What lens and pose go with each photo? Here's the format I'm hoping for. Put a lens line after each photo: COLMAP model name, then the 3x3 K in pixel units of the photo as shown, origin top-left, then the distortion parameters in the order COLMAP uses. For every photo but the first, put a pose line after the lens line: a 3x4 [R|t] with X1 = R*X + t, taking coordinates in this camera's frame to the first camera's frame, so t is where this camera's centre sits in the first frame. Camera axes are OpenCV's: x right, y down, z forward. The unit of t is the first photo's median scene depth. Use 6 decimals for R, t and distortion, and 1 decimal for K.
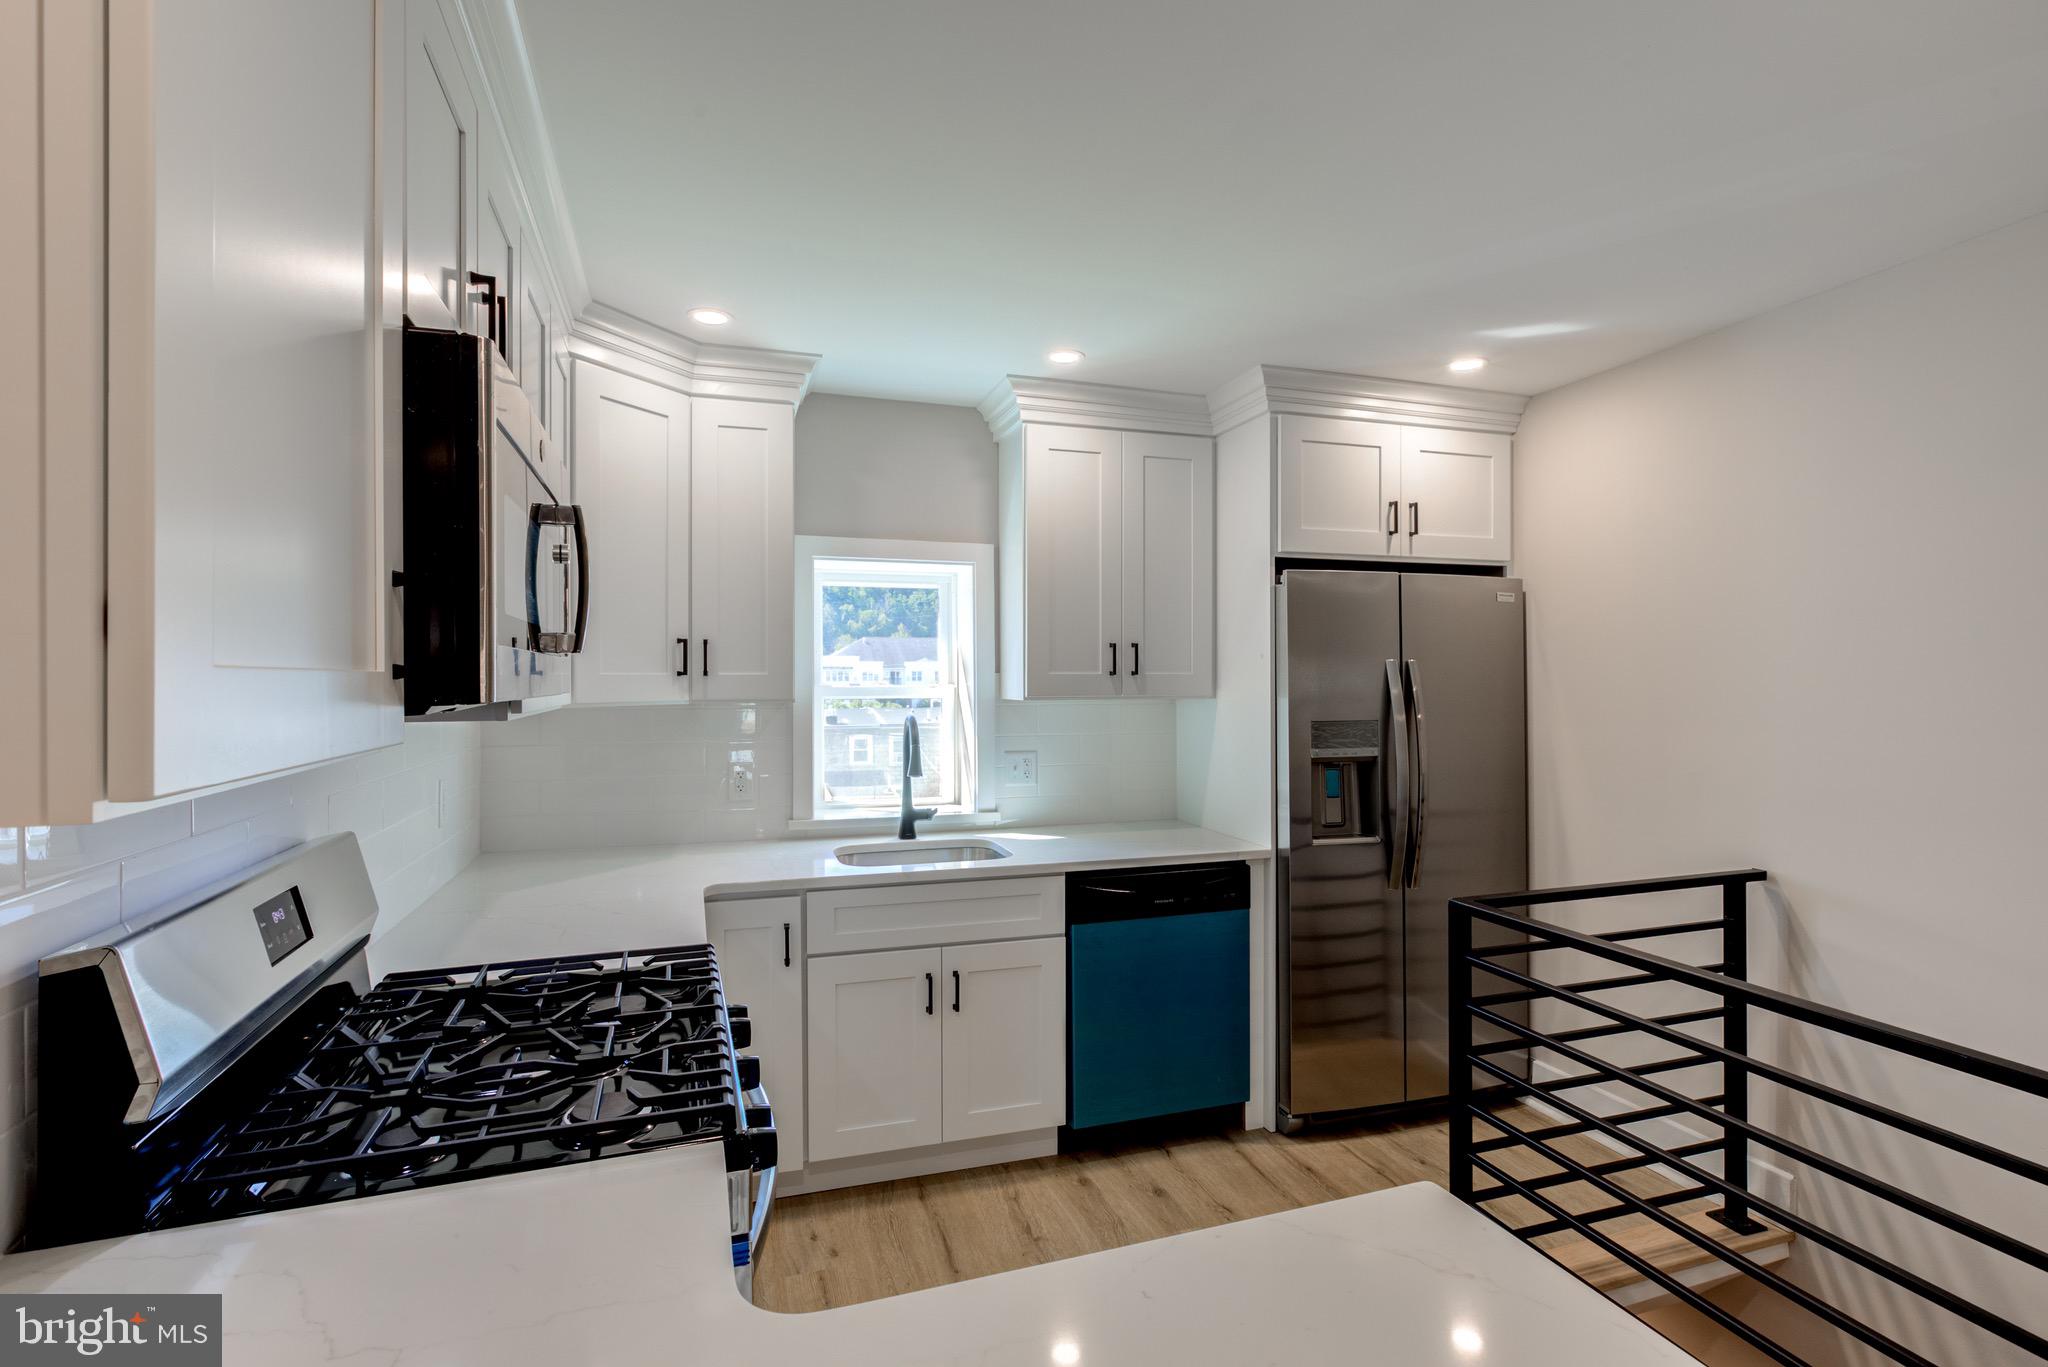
lens RADIAL K [[969.3, 0, 1031.3], [0, 969.3, 680.0], [0, 0, 1]] dist [-0.003658, 0.002897]
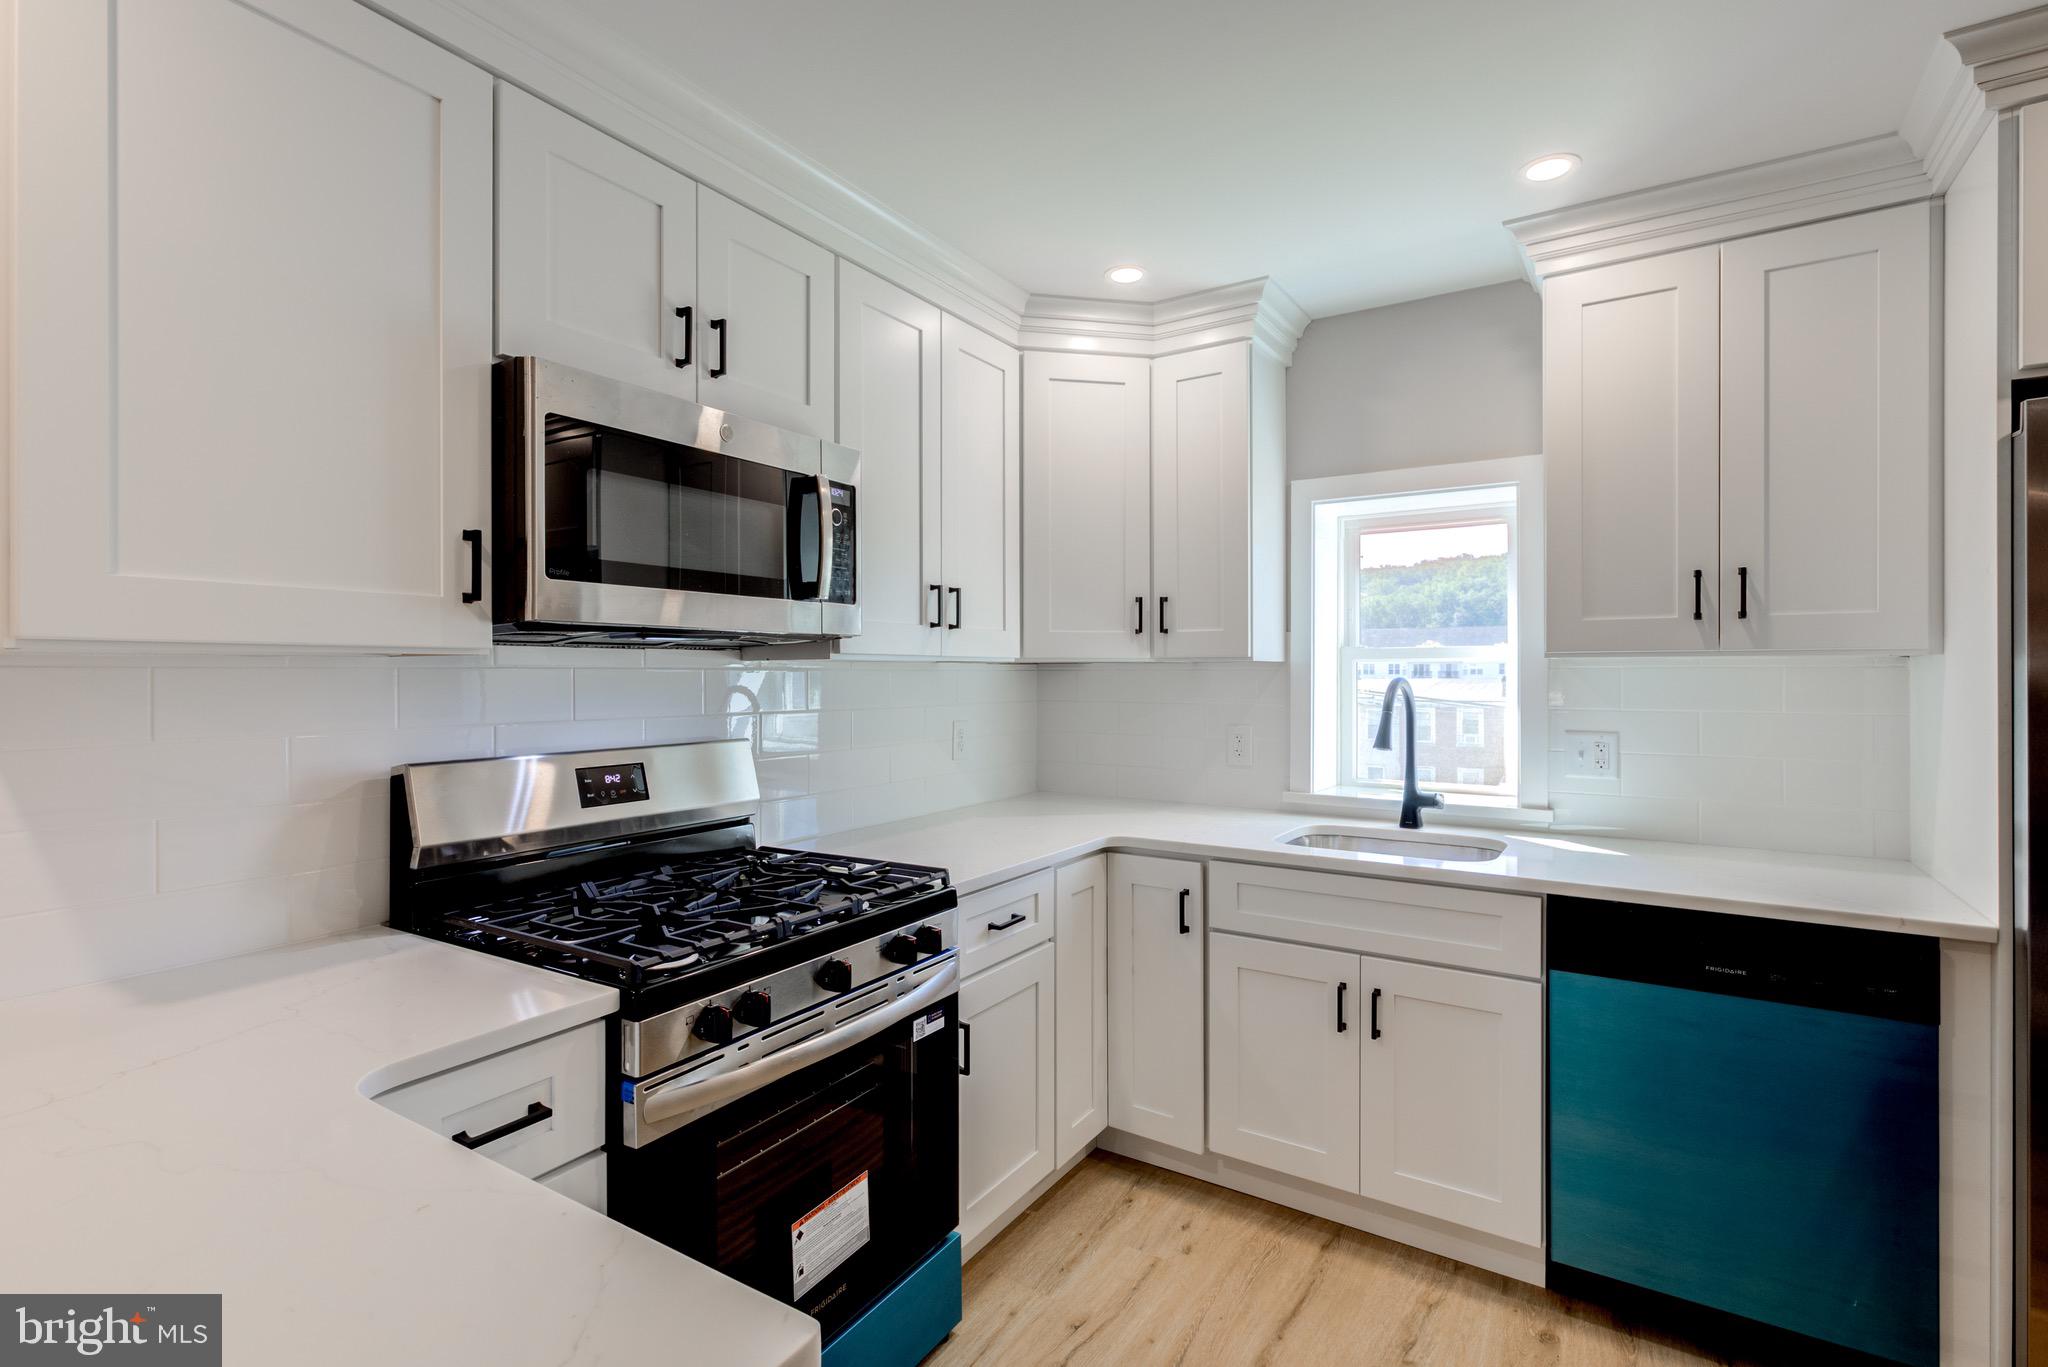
lens RADIAL K [[969.3, 0, 1024.8], [0, 969.3, 675.2], [0, 0, 1]] dist [-0.003658, 0.002897]
pose [[0.617987, 0.001219, -0.786188, 0.356500], [-0.000640, 0.999999, 0.001047, 0.037288], [0.786188, -0.000144, 0.617987, 0.260490]]
